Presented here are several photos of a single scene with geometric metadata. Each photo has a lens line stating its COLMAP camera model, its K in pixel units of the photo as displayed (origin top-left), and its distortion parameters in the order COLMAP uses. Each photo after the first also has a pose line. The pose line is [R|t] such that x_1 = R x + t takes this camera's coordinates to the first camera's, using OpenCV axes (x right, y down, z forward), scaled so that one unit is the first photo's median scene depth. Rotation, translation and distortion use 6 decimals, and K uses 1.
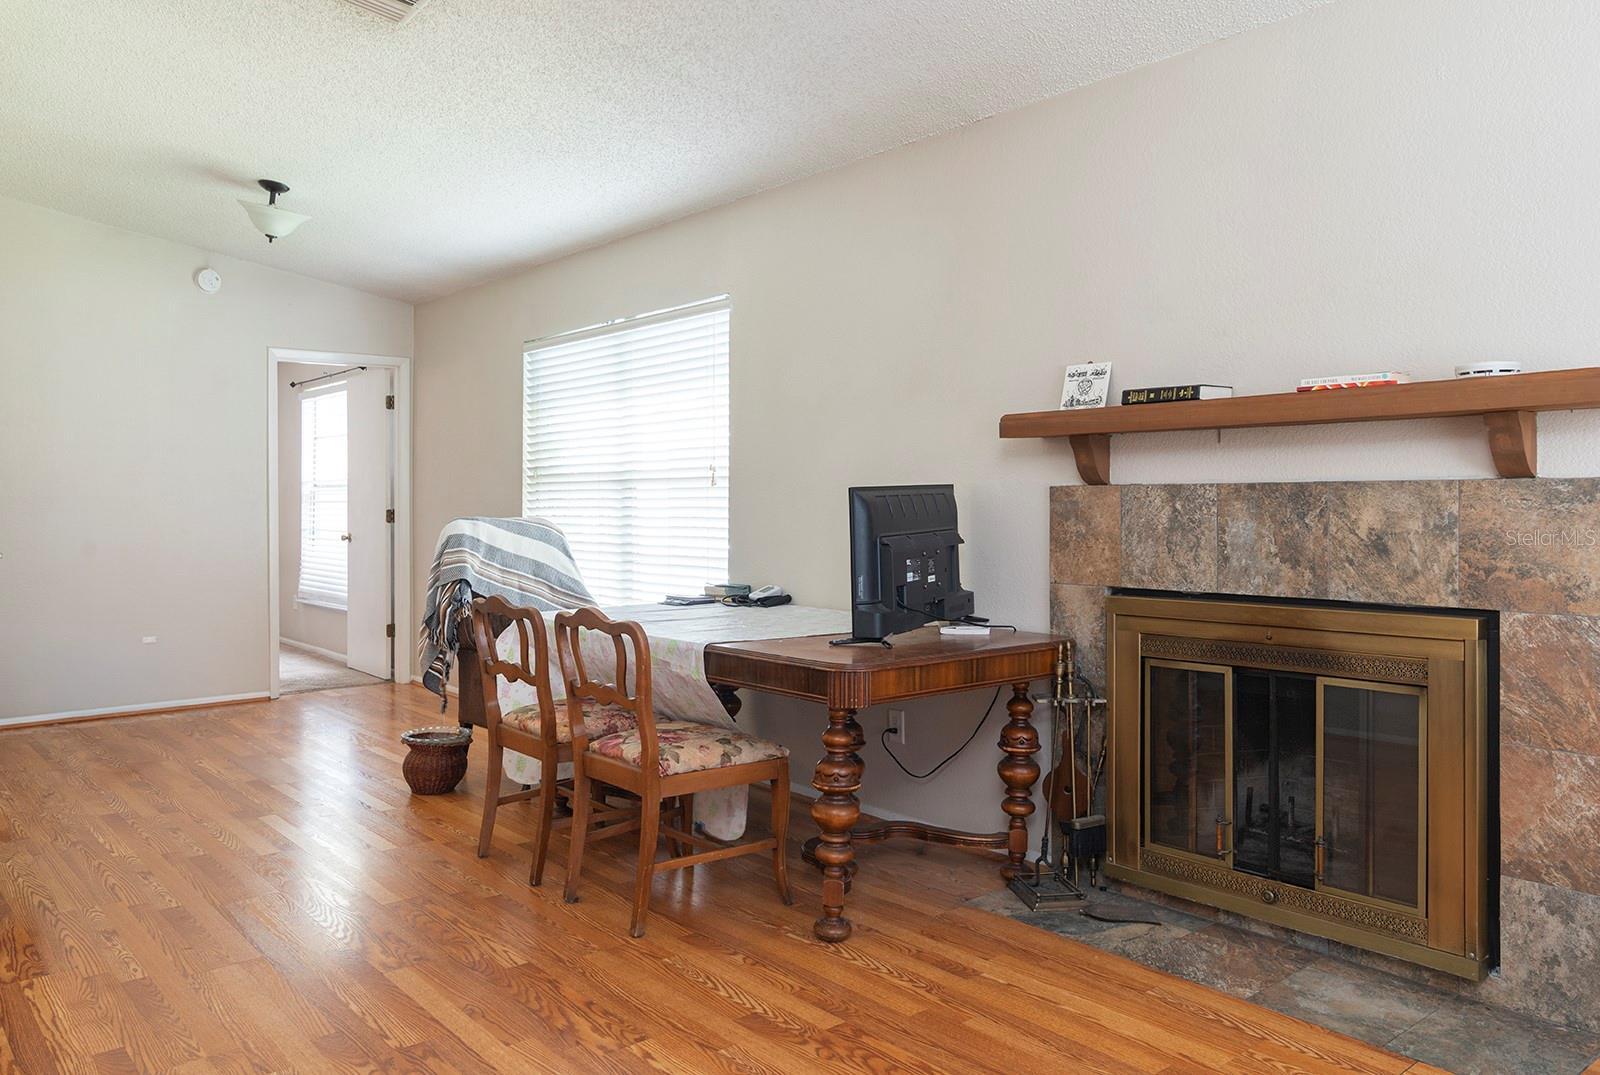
lens RADIAL K [[1151.8, 0, 799.6], [0, 1151.8, 509.2], [0, 0, 1]] dist [0.001508, 0.003061]
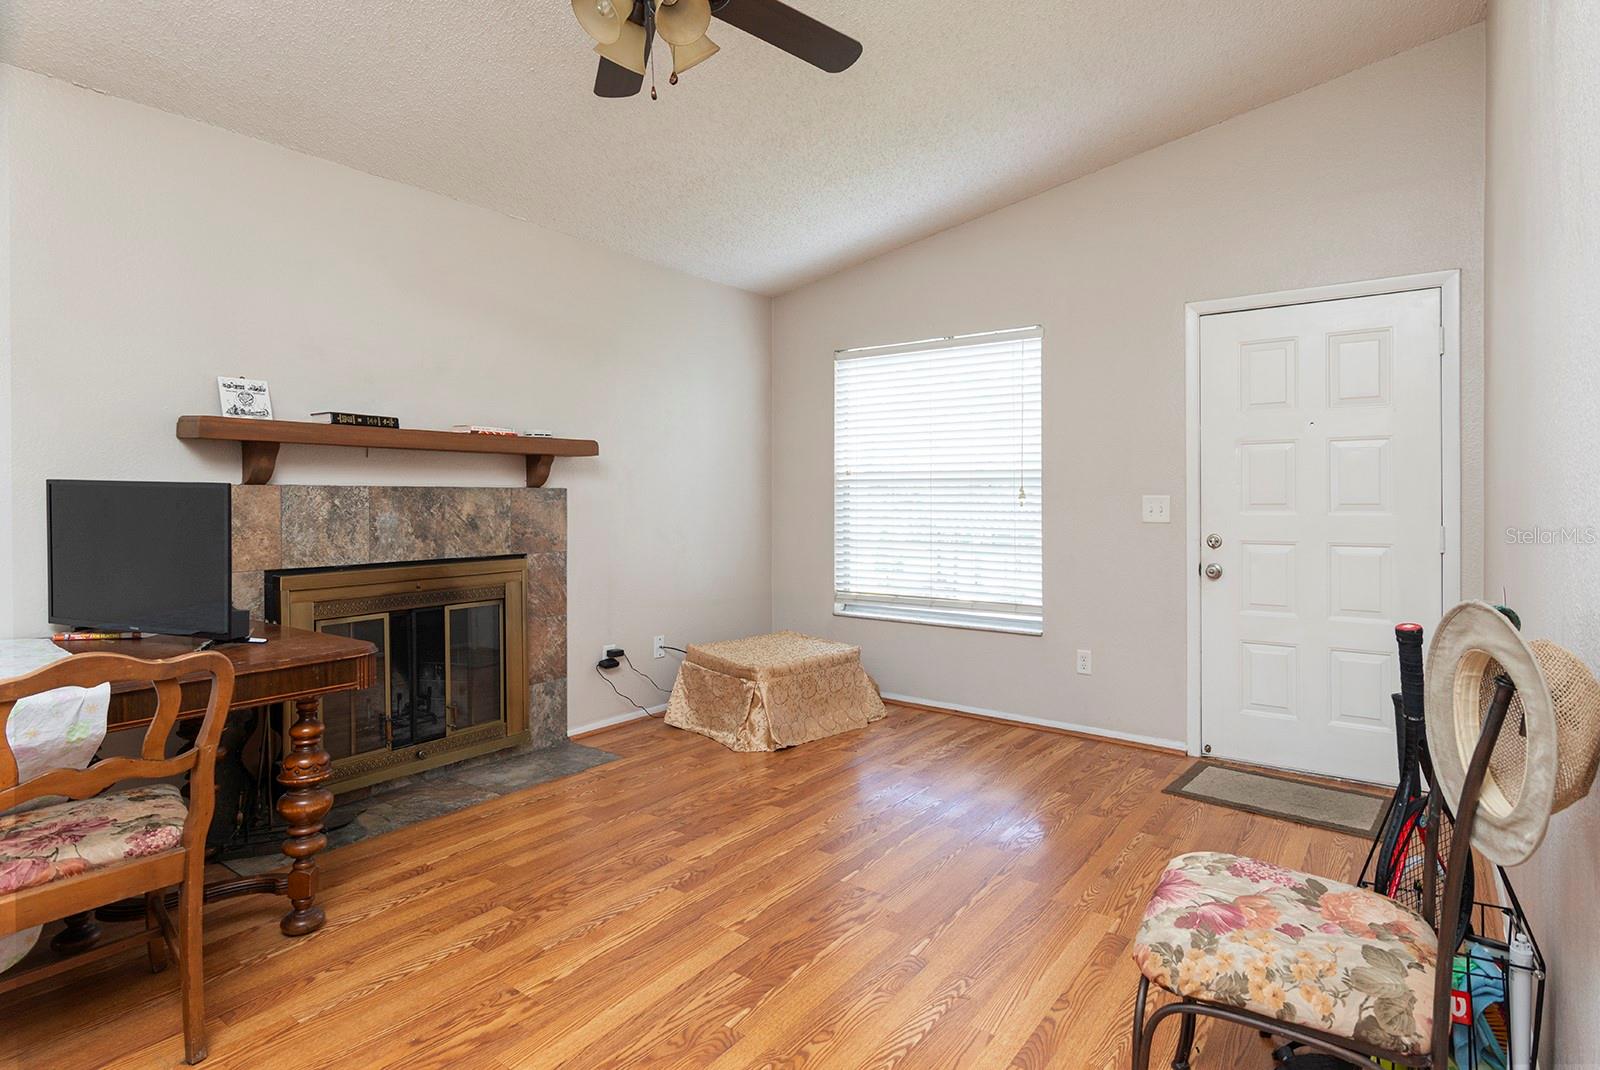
lens RADIAL K [[832.2, 0, 799.9], [0, 832.2, 501.6], [0, 0, 1]] dist [-0.000513, -0.000206]
pose [[-0.211141, -0.000716, 0.977455, -0.810475], [0.008063, 0.999964, 0.002474, -0.001717], [-0.977422, 0.008403, -0.211128, 0.757272]]
